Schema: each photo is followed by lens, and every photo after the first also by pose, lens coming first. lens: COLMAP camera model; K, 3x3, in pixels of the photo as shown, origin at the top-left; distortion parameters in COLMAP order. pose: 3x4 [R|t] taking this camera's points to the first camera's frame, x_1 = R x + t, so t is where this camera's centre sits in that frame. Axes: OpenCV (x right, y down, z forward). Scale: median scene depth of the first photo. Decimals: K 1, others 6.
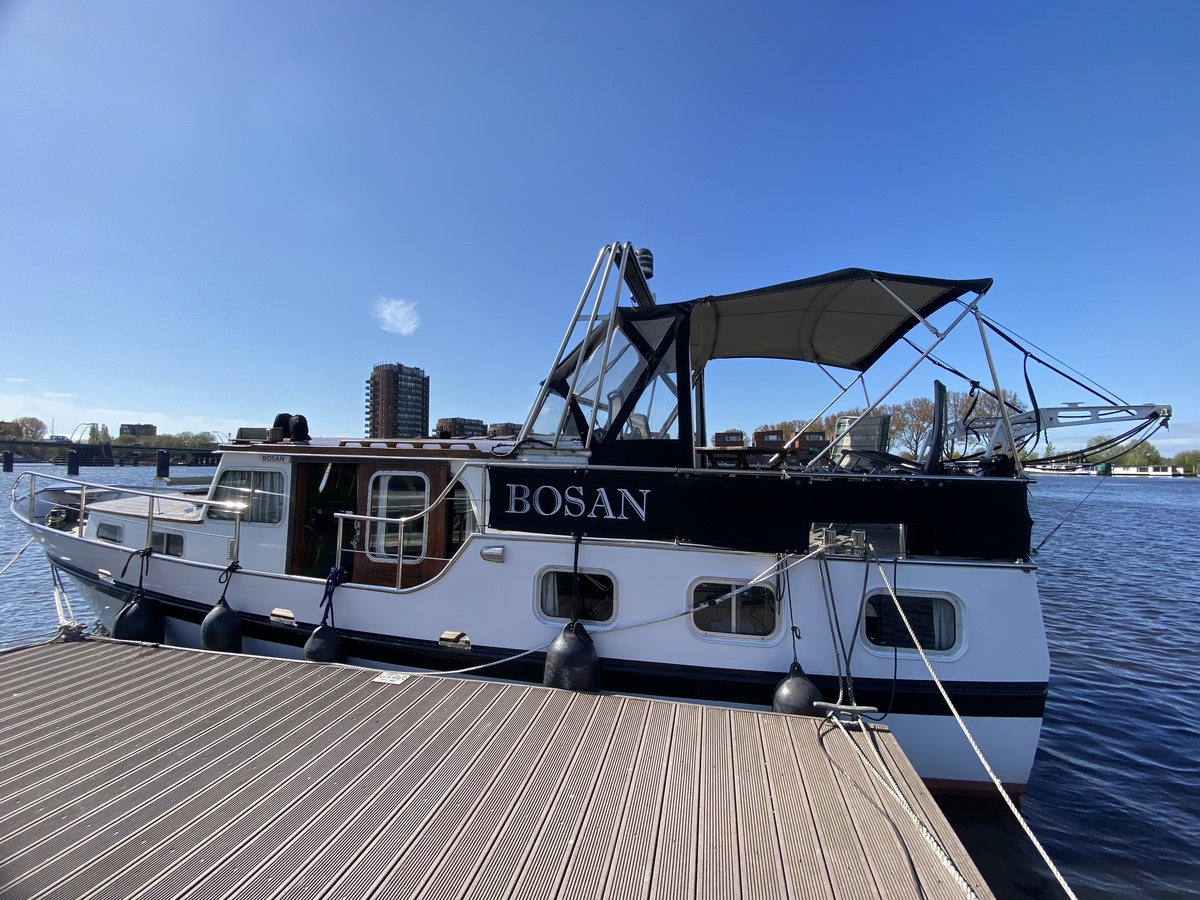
lens RADIAL K [[474.5, 0, 600.0], [0, 474.5, 450.0], [0, 0, 1]] dist [-0.033400, -0.000469]
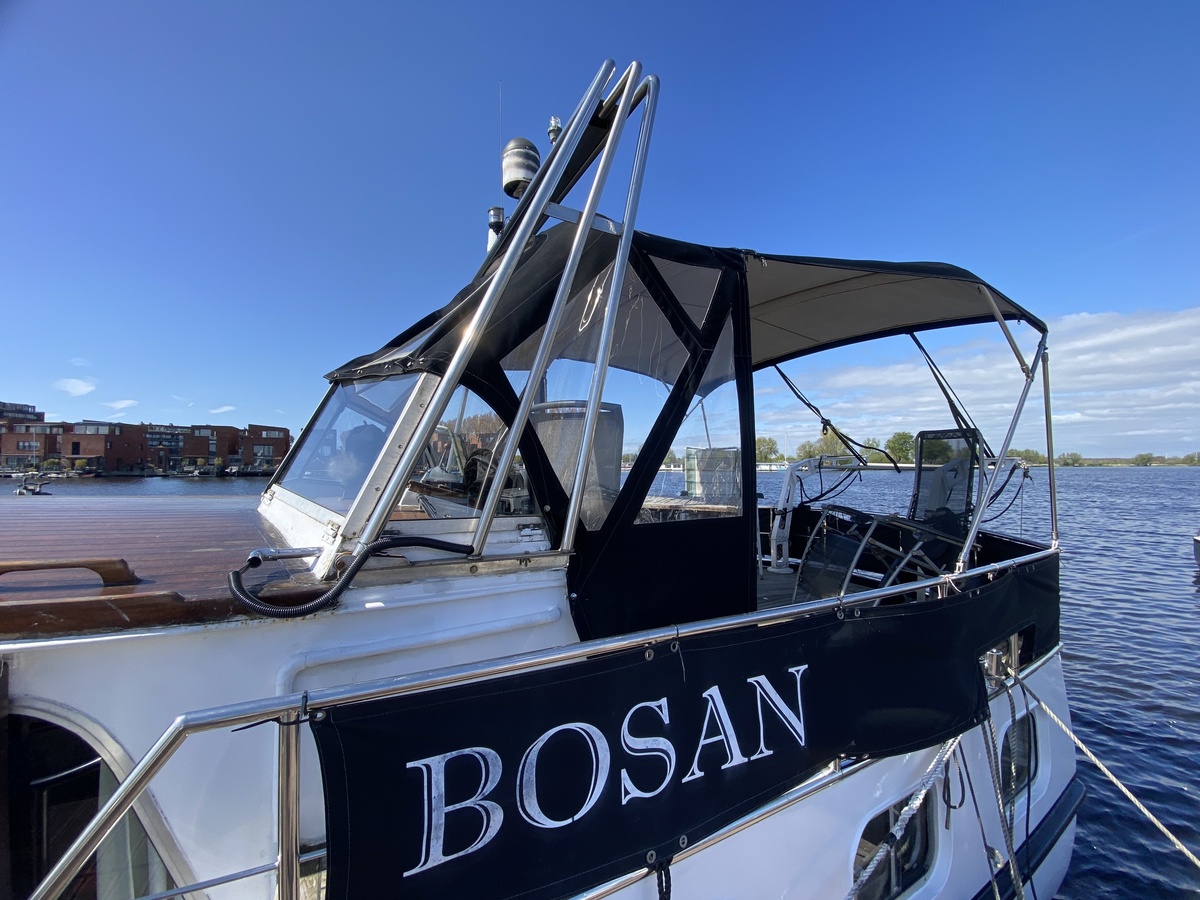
lens RADIAL K [[474.5, 0, 600.0], [0, 474.5, 450.0], [0, 0, 1]] dist [-0.033400, -0.000469]
pose [[0.751923, 0.019906, 0.658950, -0.290388], [-0.021984, 0.999745, -0.005116, -0.092895], [-0.658884, -0.010640, 0.752170, 0.775783]]
